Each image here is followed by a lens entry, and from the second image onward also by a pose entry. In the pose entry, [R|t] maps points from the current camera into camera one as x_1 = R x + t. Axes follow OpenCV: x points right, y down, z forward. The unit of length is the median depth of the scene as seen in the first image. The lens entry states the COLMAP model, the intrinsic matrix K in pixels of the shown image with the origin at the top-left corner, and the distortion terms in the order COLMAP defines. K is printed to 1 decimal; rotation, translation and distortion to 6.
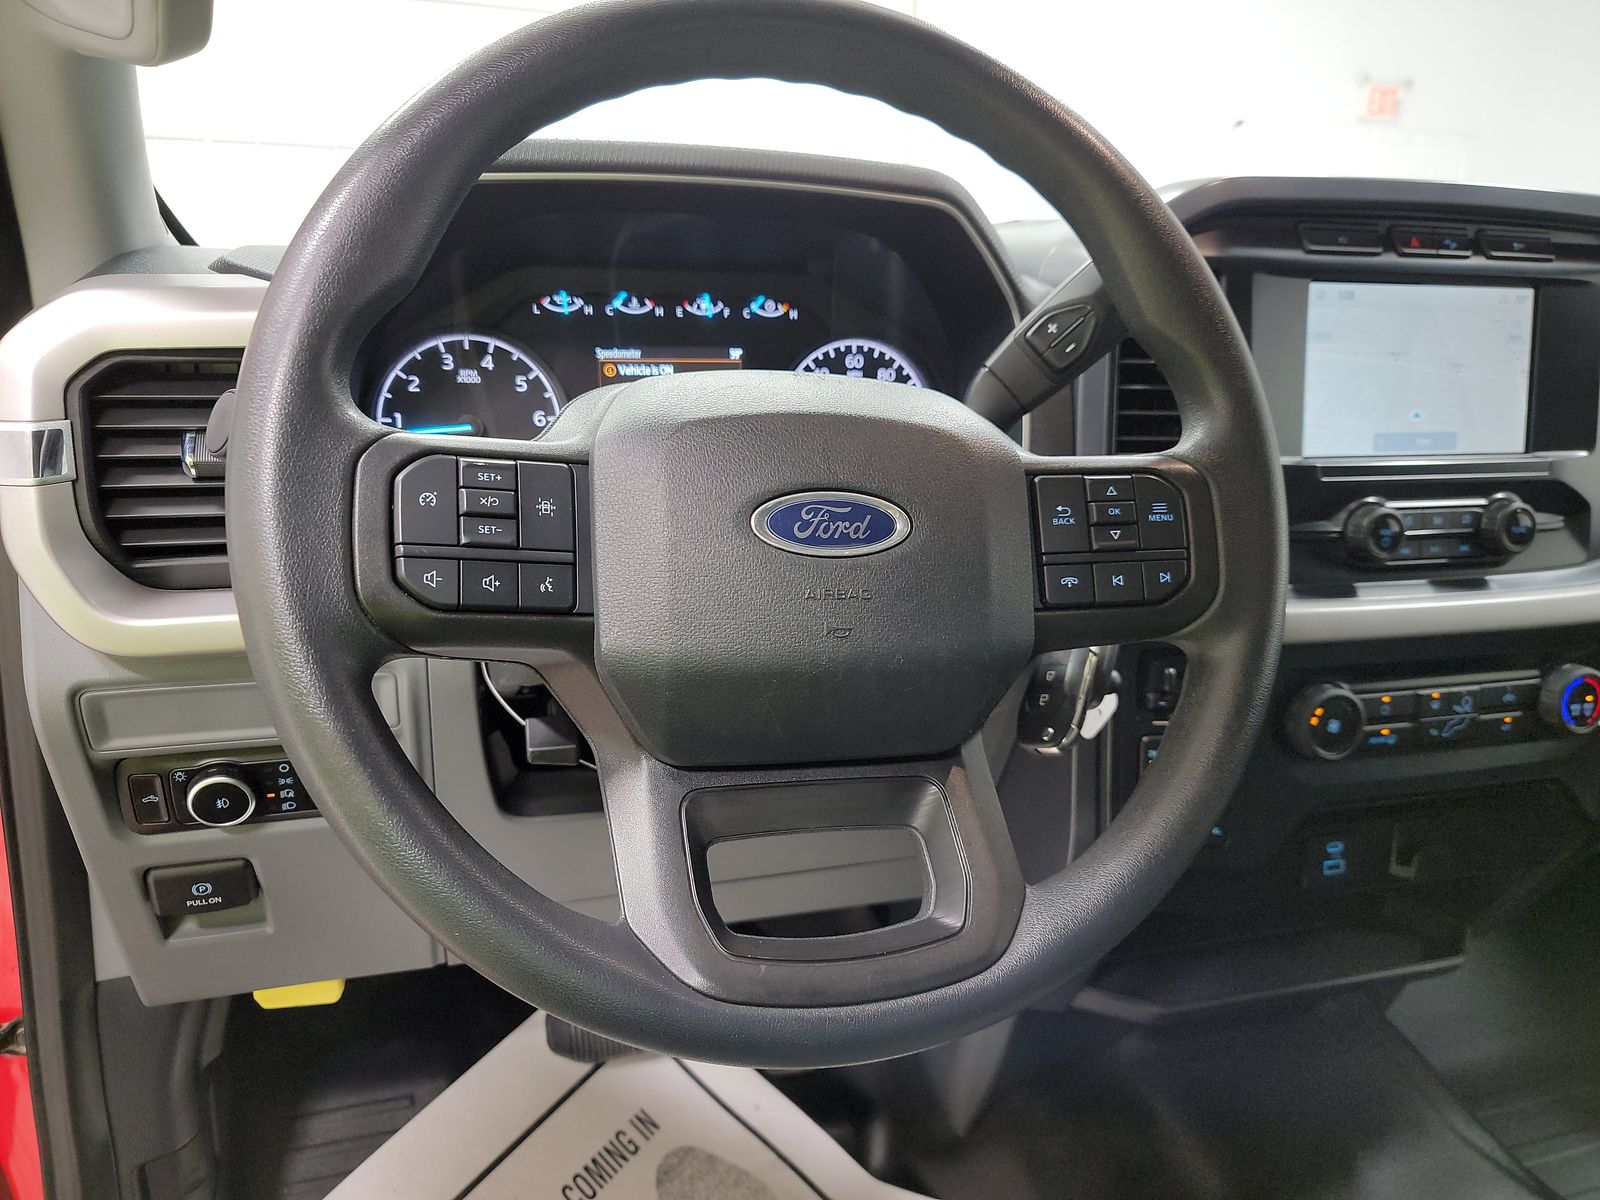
lens RADIAL K [[1129.1, 0, 803.5], [0, 1129.1, 616.2], [0, 0, 1]] dist [0.042791, -0.036282]
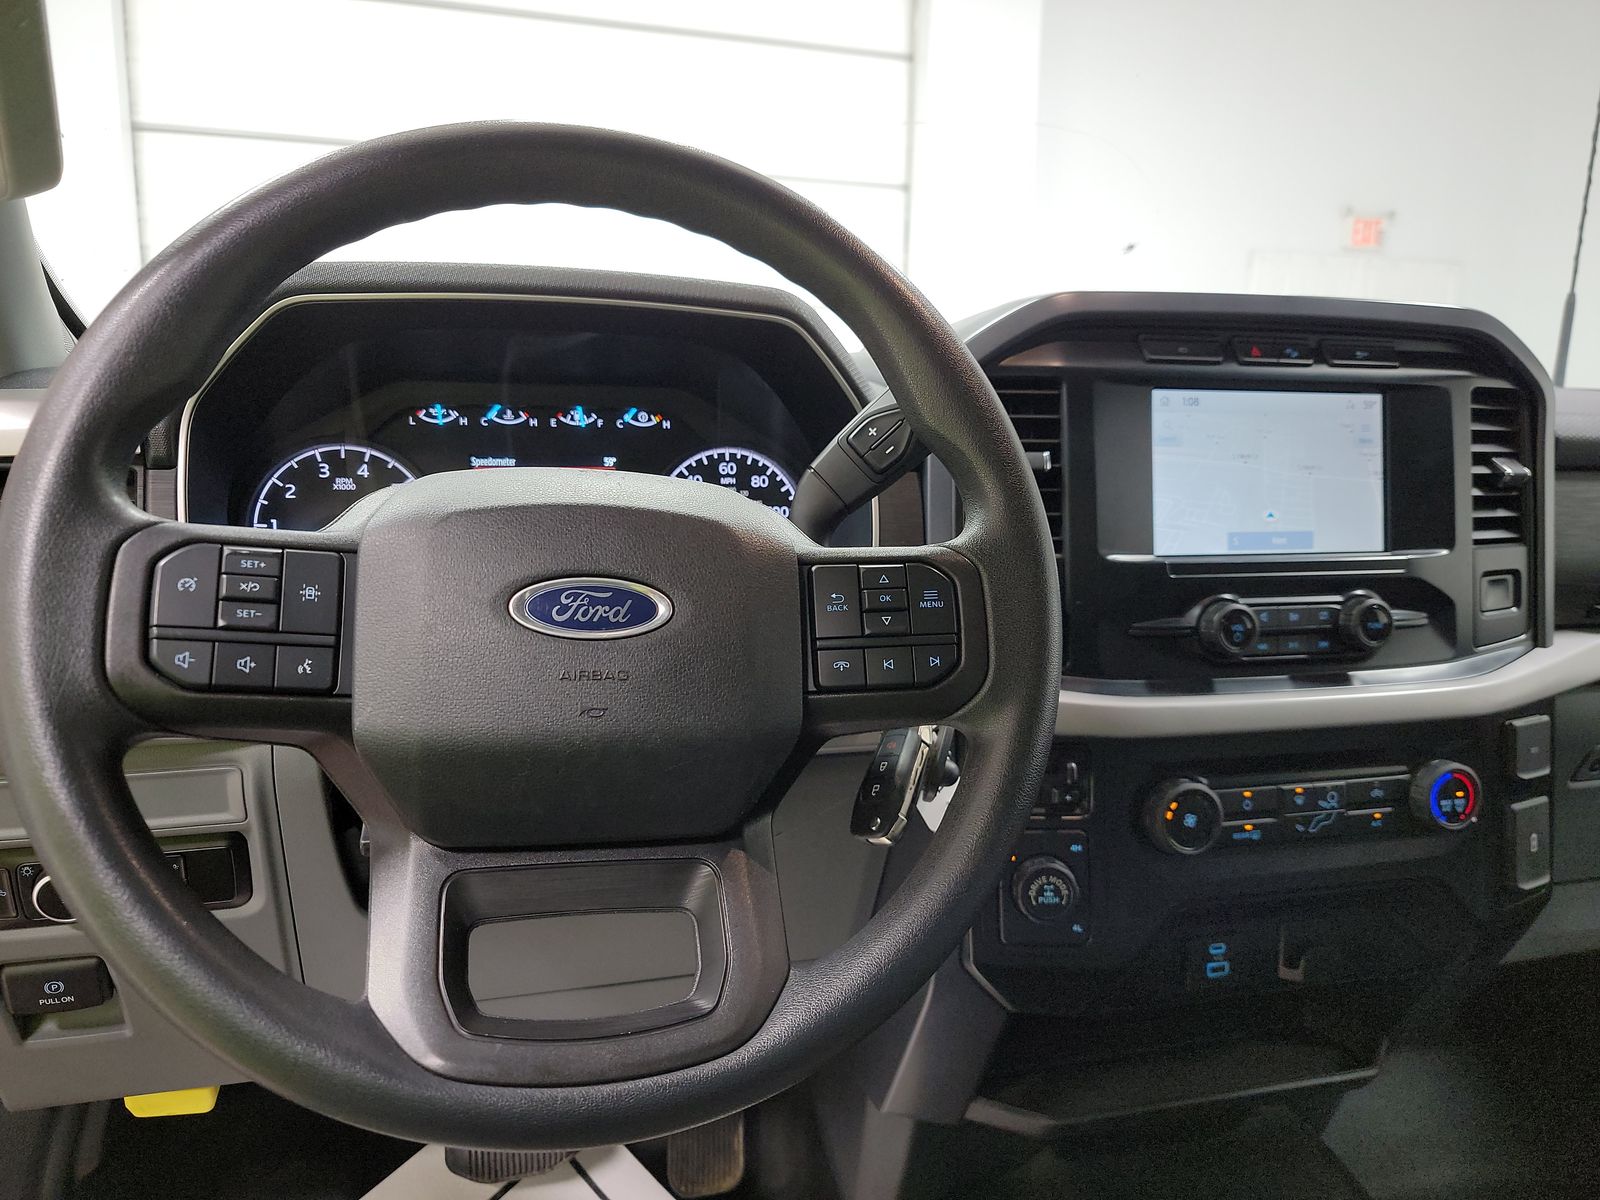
lens RADIAL K [[1129.1, 0, 796.1], [0, 1129.1, 616.1], [0, 0, 1]] dist [0.042791, -0.036282]
pose [[0.999729, -0.006271, -0.022411, 0.142299], [0.003871, 0.994406, -0.105558, 0.021840], [0.022948, 0.105442, 0.994161, -0.019013]]
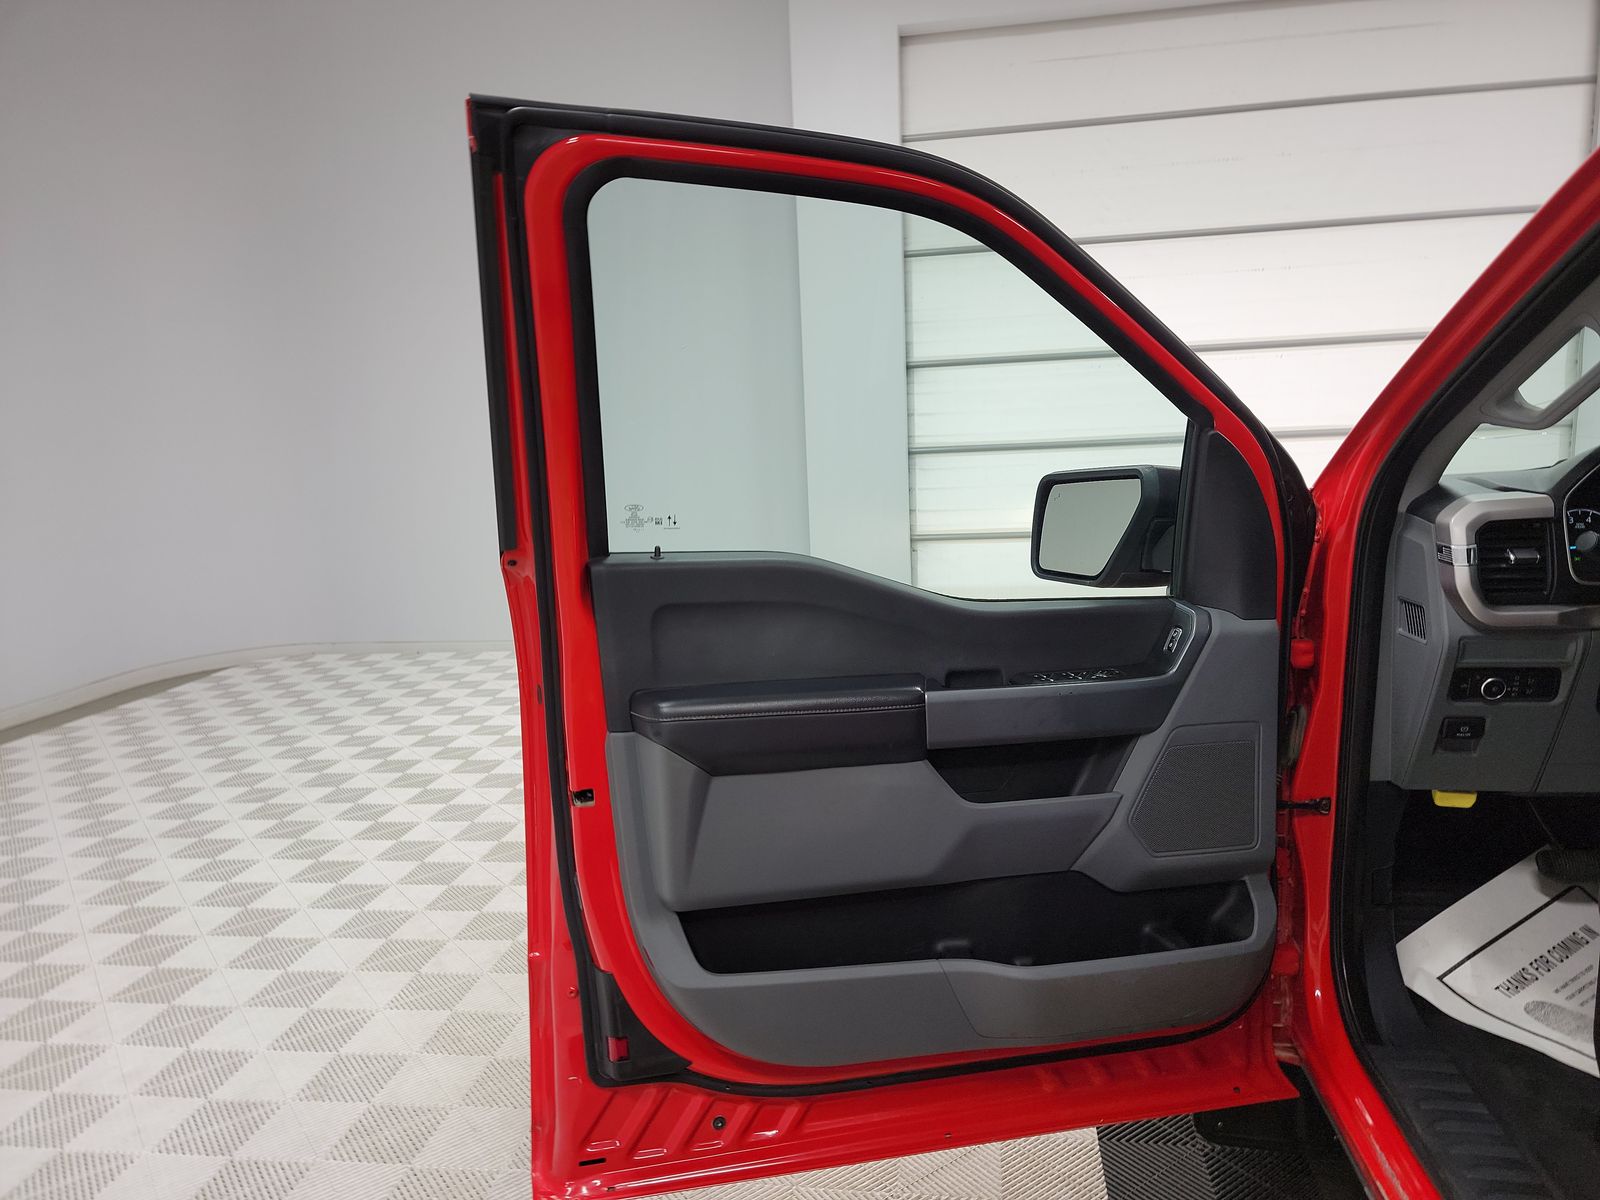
lens RADIAL K [[1129.1, 0, 791.2], [0, 1129.1, 610.4], [0, 0, 1]] dist [0.042791, -0.036282]
pose [[0.896613, 0.006102, -0.442774, -0.711151], [-0.063601, 0.991312, -0.115131, 0.347331], [0.438224, 0.131389, 0.889211, -1.838647]]
